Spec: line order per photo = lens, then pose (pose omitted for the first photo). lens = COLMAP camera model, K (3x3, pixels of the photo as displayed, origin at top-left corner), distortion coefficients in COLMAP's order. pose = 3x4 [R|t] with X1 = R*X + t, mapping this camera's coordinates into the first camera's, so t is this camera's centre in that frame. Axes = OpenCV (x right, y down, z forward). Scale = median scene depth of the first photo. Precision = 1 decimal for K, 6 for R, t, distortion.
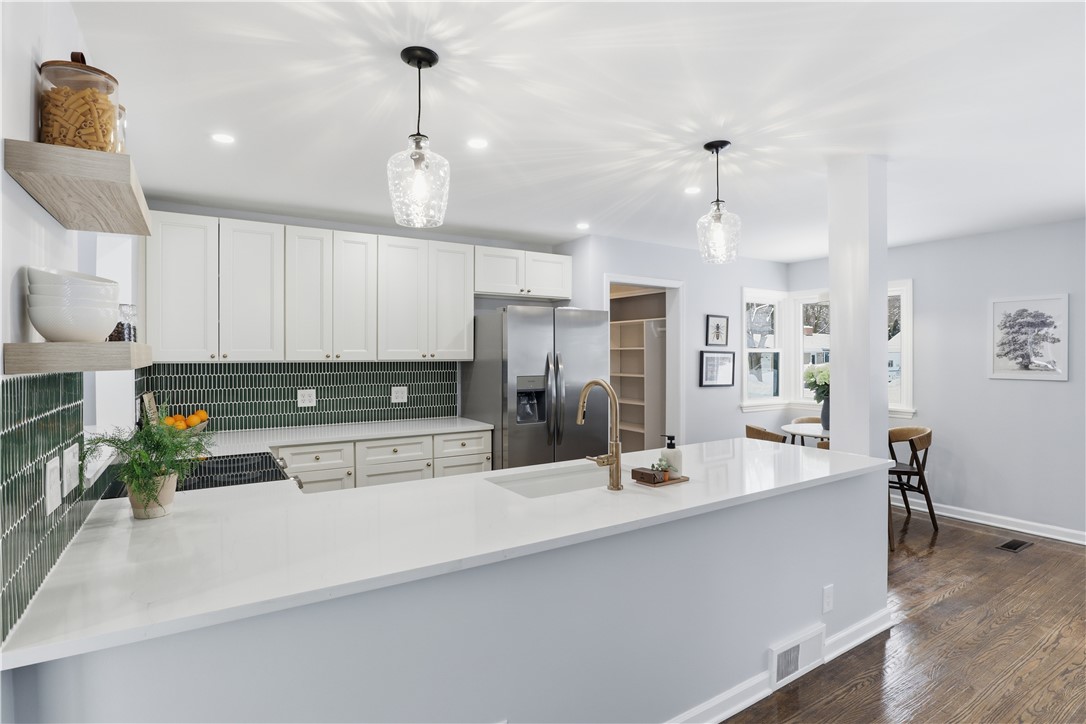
lens RADIAL K [[553.4, 0, 548.3], [0, 553.4, 360.9], [0, 0, 1]] dist [-0.045081, 0.009147]
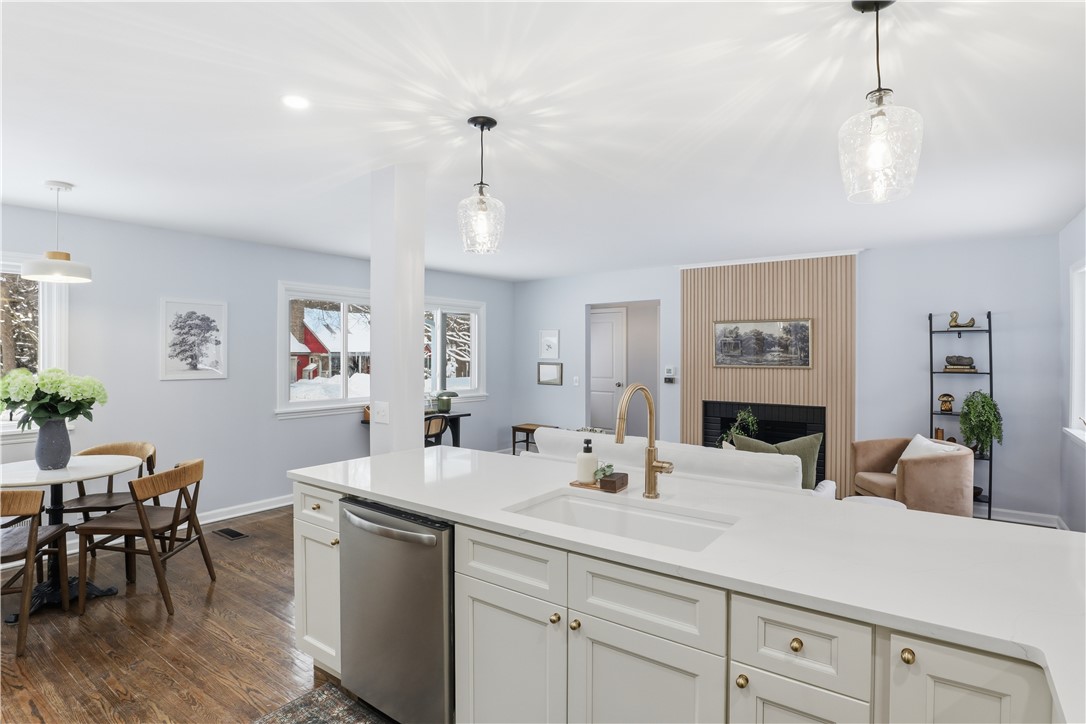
lens RADIAL K [[553.4, 0, 543.2], [0, 553.4, 352.7], [0, 0, 1]] dist [-0.045081, 0.009147]
pose [[-0.358353, 0.004072, 0.933577, -0.343464], [0.012795, 0.999918, 0.000550, -0.008637], [-0.933499, 0.012142, -0.358376, 0.746462]]
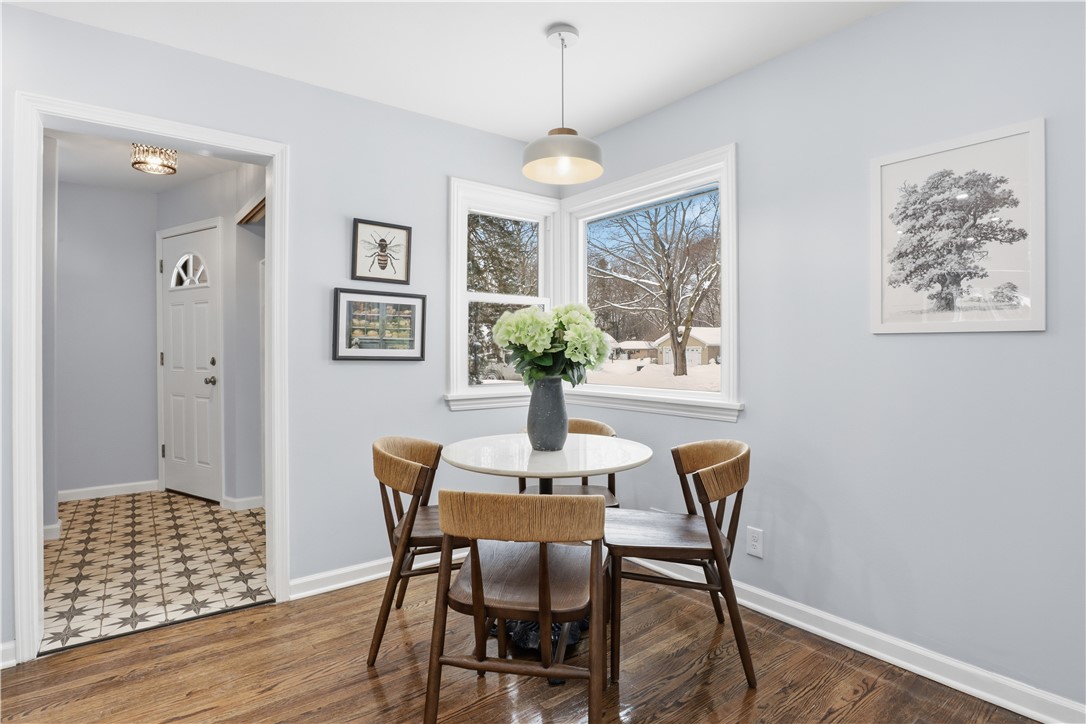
lens RADIAL K [[553.4, 0, 553.1], [0, 553.4, 357.4], [0, 0, 1]] dist [-0.045081, 0.009147]
pose [[0.995364, 0.002029, 0.096154, 0.529476], [-0.001970, 0.999998, -0.000716, 0.055810], [-0.096155, 0.000523, 0.995366, 0.596005]]
